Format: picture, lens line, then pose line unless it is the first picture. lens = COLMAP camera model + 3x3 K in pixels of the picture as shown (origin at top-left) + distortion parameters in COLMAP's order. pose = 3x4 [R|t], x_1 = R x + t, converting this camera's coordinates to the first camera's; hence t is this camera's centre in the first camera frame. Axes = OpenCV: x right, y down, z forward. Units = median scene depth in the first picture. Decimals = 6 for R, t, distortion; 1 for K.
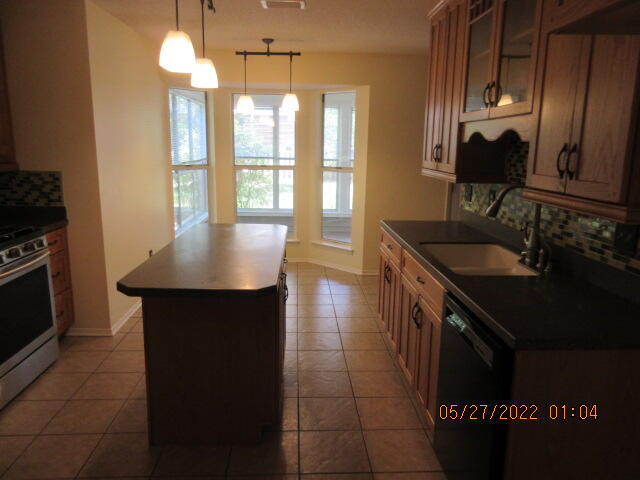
lens RADIAL K [[473.7, 0, 320.3], [0, 473.7, 239.3], [0, 0, 1]] dist [0.005263, 0.006614]
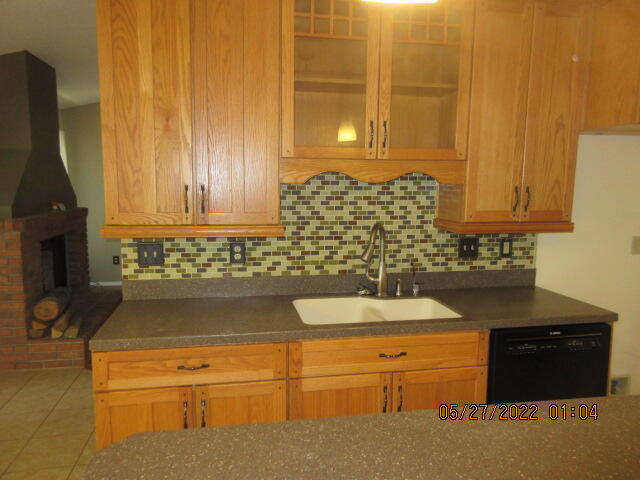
lens RADIAL K [[473.7, 0, 320.2], [0, 473.7, 241.2], [0, 0, 1]] dist [0.005263, 0.006614]
pose [[-0.153864, -0.124815, 0.980177, -0.683754], [0.181078, 0.971628, 0.152151, -0.311200], [-0.971358, 0.200899, -0.126897, 1.513278]]
